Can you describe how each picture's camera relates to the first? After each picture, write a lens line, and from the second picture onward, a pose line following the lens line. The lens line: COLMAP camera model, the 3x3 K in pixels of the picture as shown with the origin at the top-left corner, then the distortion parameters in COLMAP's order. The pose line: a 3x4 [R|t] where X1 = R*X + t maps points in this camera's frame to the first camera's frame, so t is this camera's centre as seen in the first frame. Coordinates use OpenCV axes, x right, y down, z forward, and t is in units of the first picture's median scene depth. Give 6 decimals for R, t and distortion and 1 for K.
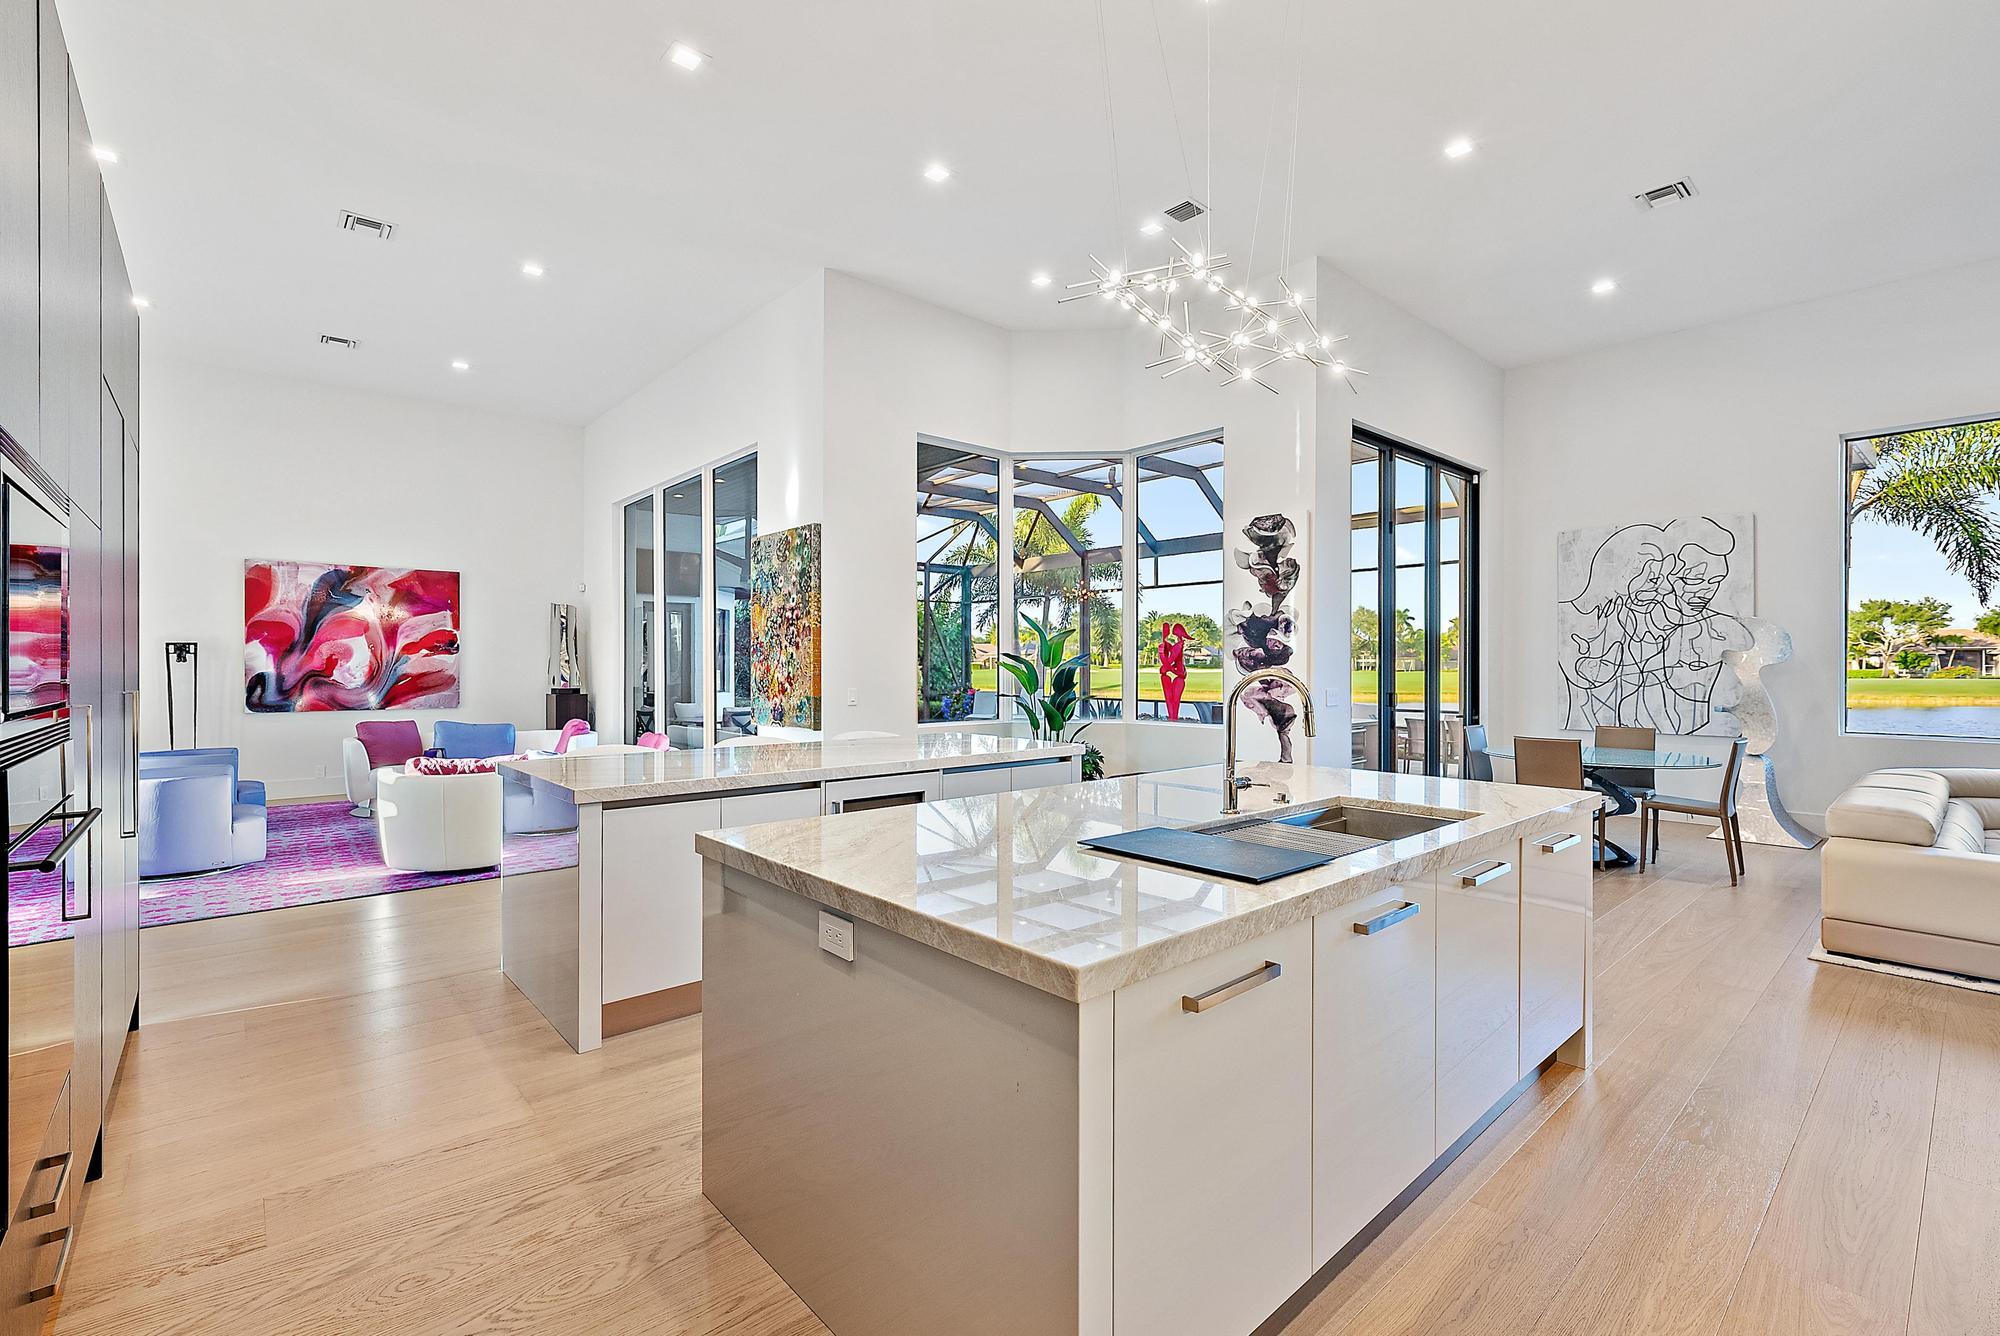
lens RADIAL K [[852.2, 0, 987.0], [0, 852.2, 671.7], [0, 0, 1]] dist [0.001613, 0.000505]
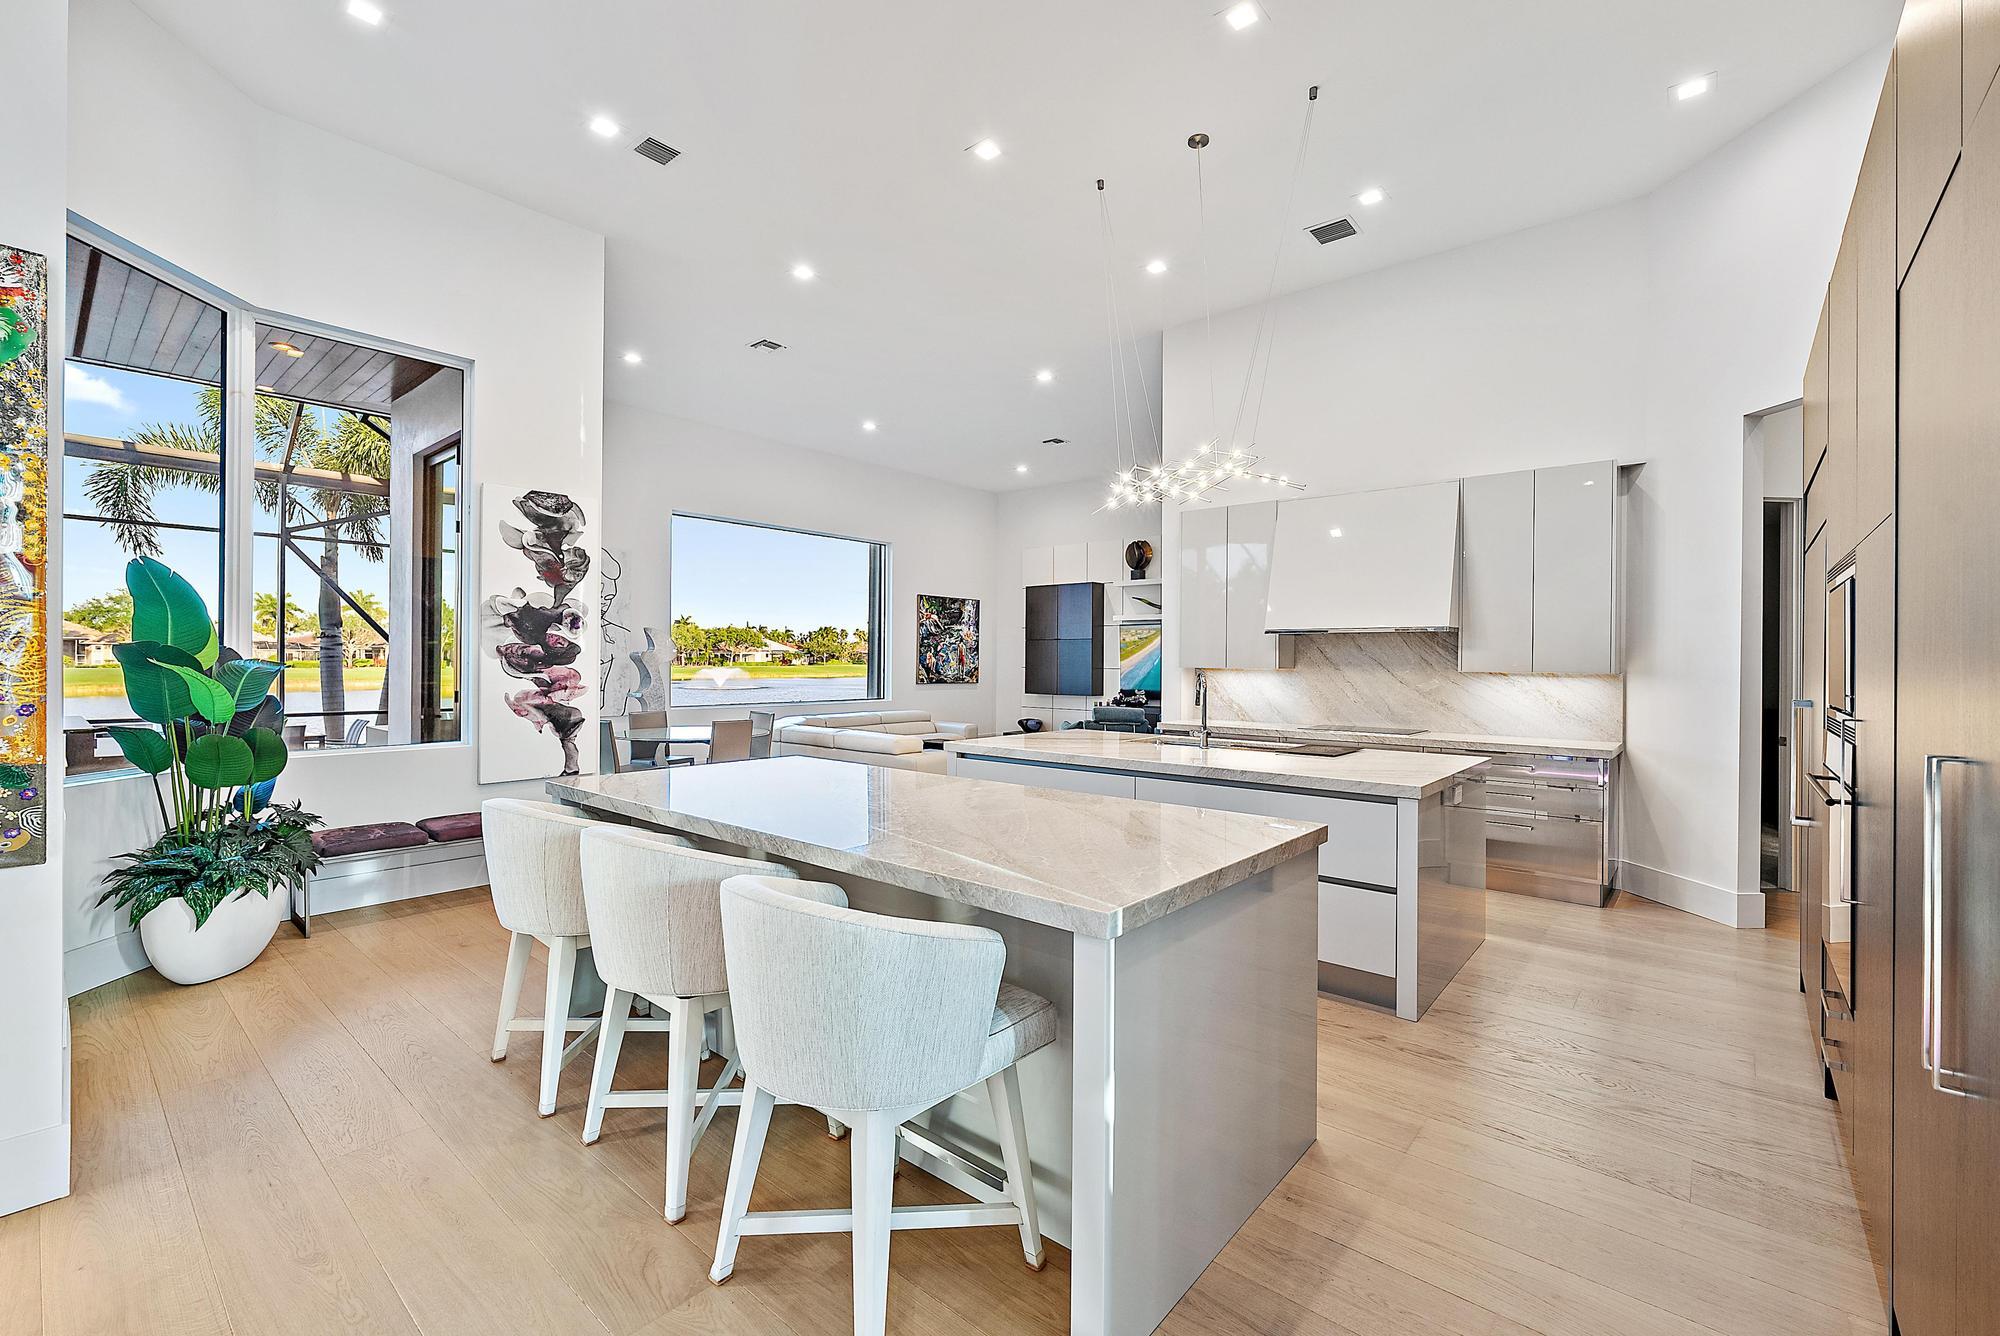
lens RADIAL K [[852.2, 0, 993.6], [0, 852.2, 662.1], [0, 0, 1]] dist [0.001613, 0.000505]
pose [[-0.133588, -0.003321, 0.991031, -0.597566], [0.001271, 0.999993, 0.003522, -0.012867], [-0.991036, 0.001730, -0.133583, 0.670634]]
